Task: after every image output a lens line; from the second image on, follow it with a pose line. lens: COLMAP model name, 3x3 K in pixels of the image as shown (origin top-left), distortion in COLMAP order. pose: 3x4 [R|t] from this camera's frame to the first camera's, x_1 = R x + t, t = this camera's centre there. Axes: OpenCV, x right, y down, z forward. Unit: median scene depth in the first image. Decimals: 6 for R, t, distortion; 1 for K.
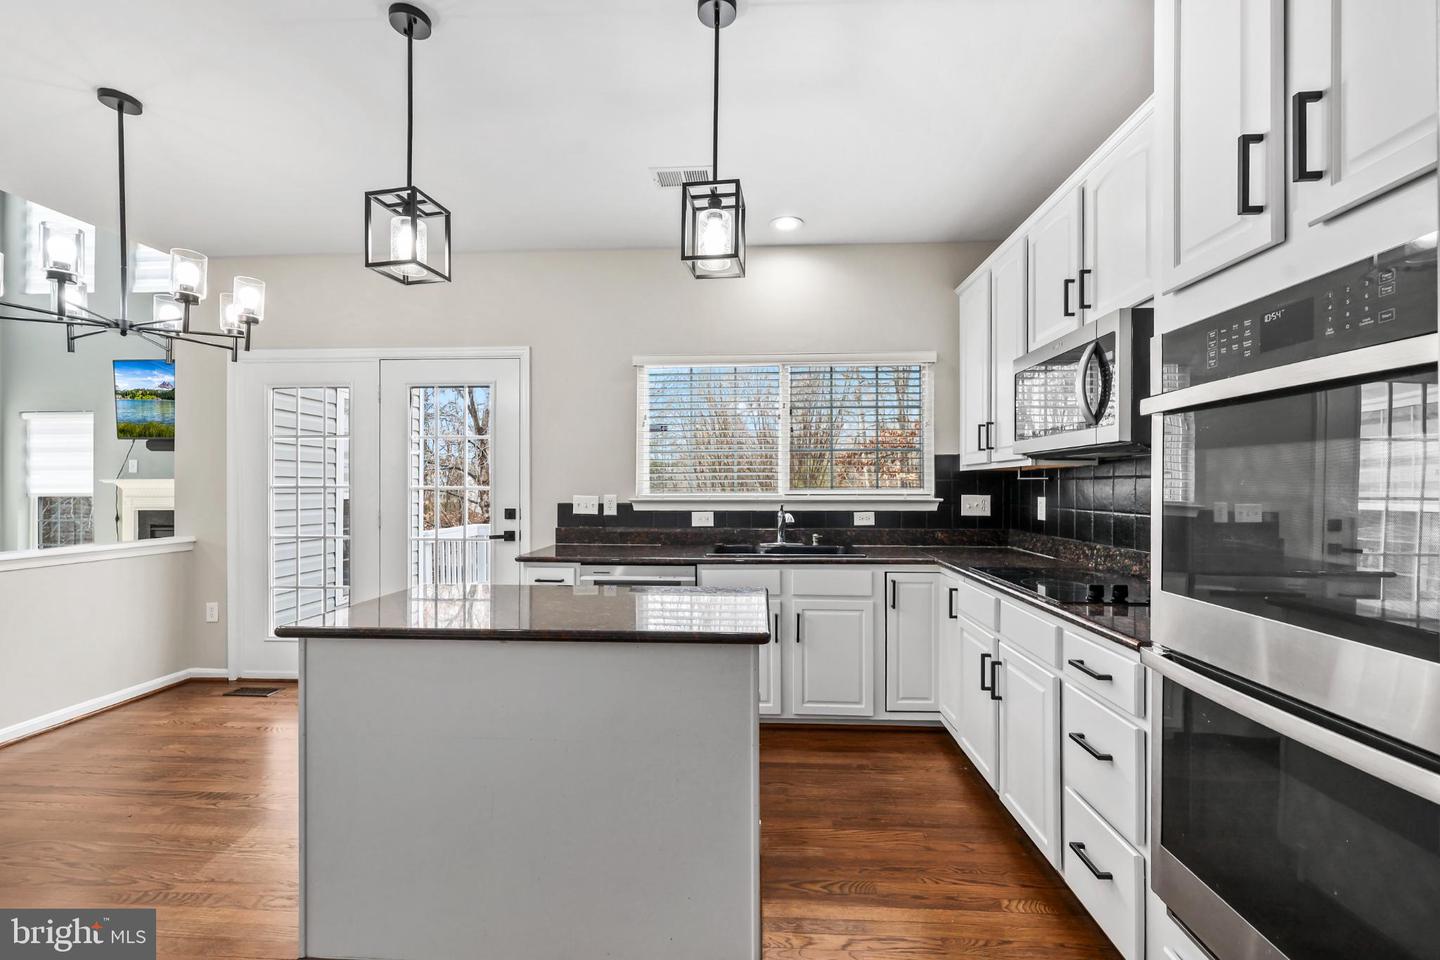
lens RADIAL K [[594.9, 0, 725.4], [0, 594.9, 481.2], [0, 0, 1]] dist [-0.000784, -0.000036]
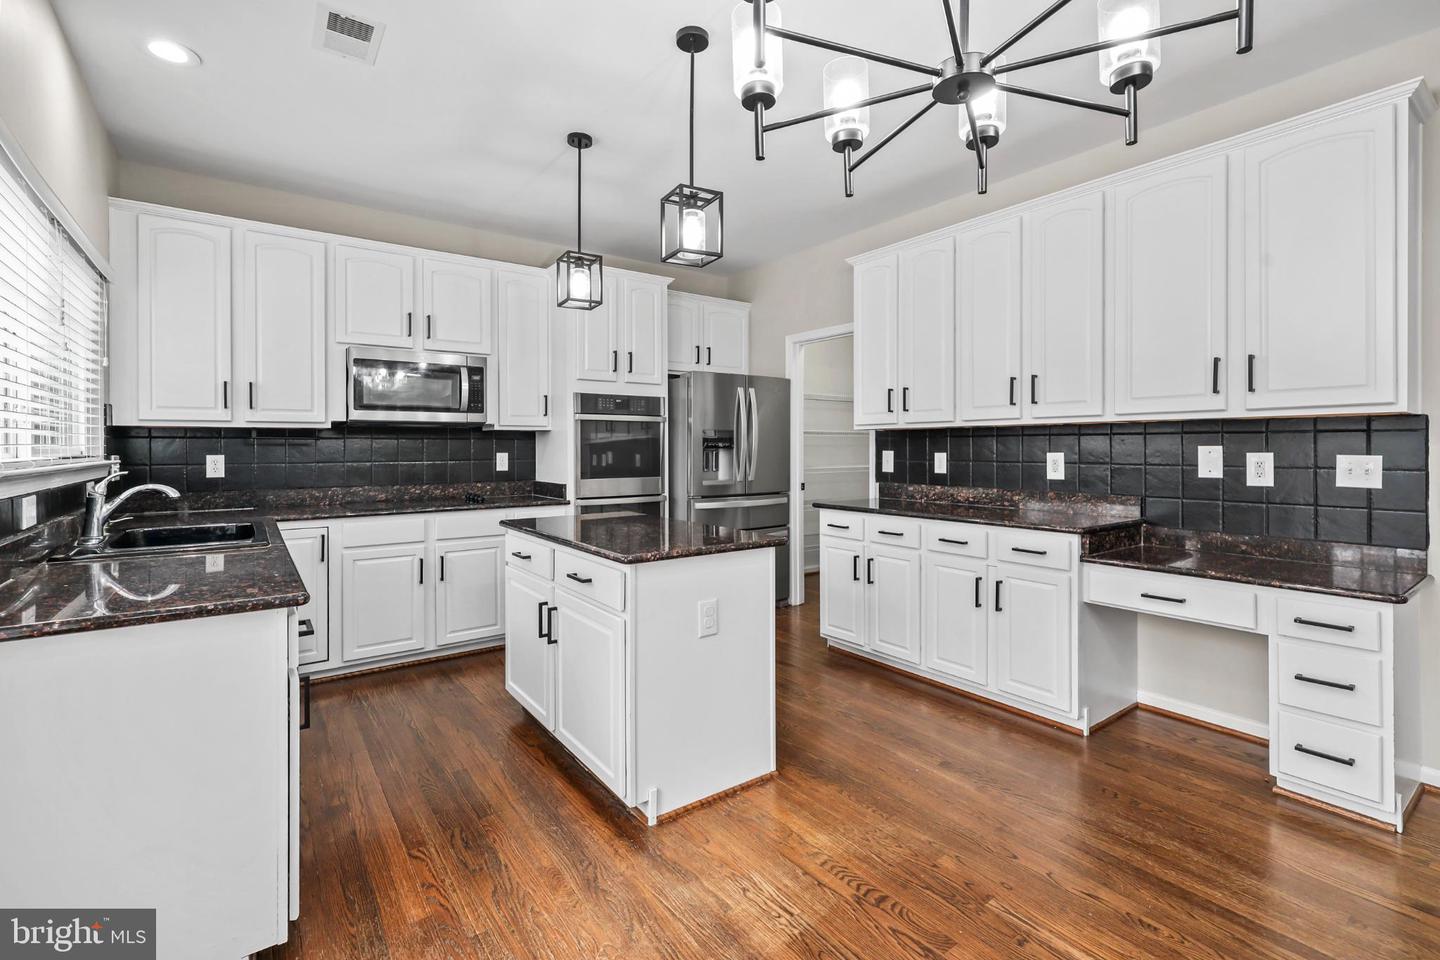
lens RADIAL K [[647.3, 0, 725.8], [0, 647.3, 445.2], [0, 0, 1]] dist [0.022110, -0.000083]
pose [[-0.639742, 0.004422, 0.768577, -0.792510], [0.001551, 0.999989, -0.004461, 0.013296], [-0.768588, -0.001662, -0.639741, 0.898413]]
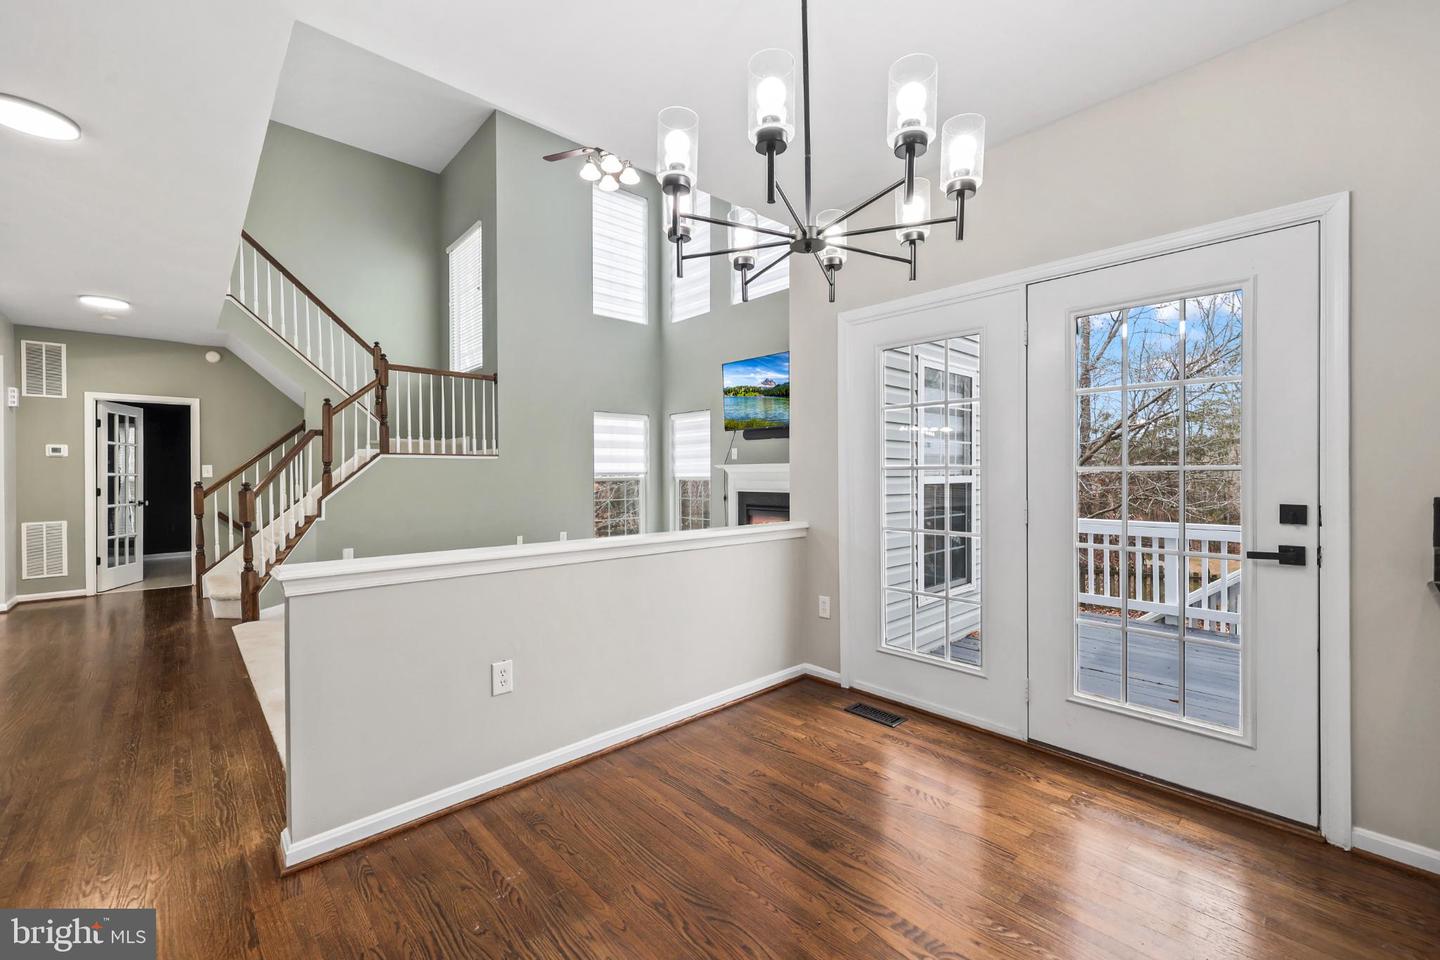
lens RADIAL K [[593.9, 0, 721.3], [0, 593.9, 476.3], [0, 0, 1]] dist [0.009557, 0.000053]
pose [[0.719997, 0.002933, -0.693971, -0.363469], [0.005827, 0.999930, 0.010271, 0.011777], [0.693953, -0.011439, 0.719930, 0.251447]]
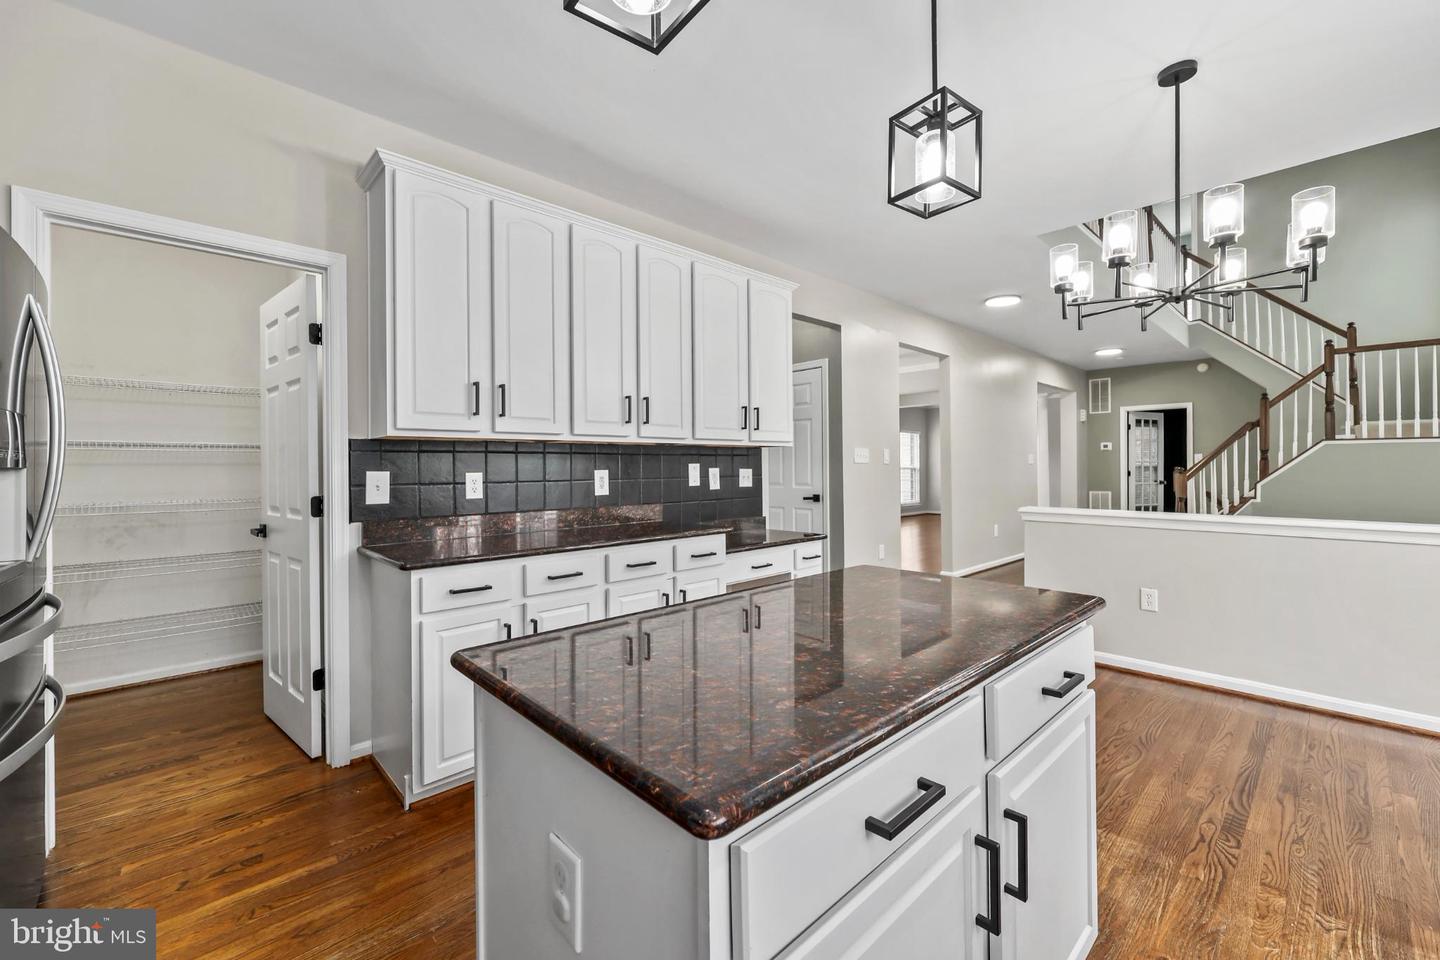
lens RADIAL K [[597.2, 0, 722.3], [0, 597.2, 465.3], [0, 0, 1]] dist [0.002843, 0.000133]
pose [[-0.681027, 0.005426, -0.732239, 0.157559], [0.008842, 0.999961, -0.000814, 0.016615], [0.732205, -0.007029, -0.681048, 0.686979]]
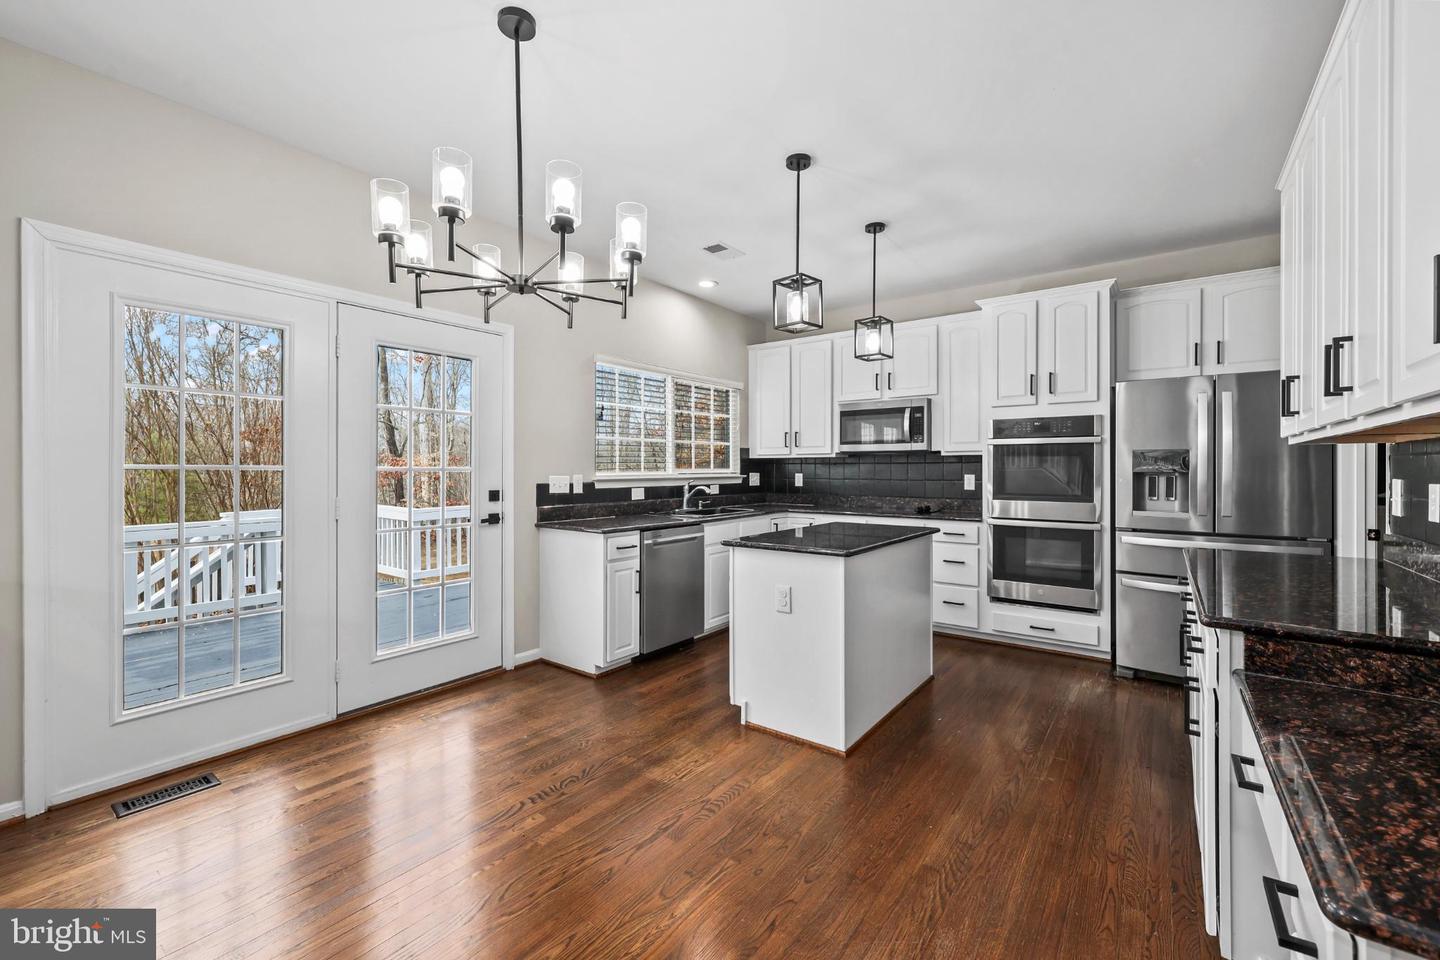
lens RADIAL K [[597.2, 0, 722.3], [0, 597.2, 465.3], [0, 0, 1]] dist [0.002843, 0.000133]
pose [[0.548530, 0.004836, 0.836117, -0.983122], [-0.002805, 0.999988, -0.003944, 0.008339], [-0.836126, -0.000182, 0.548537, 0.161072]]
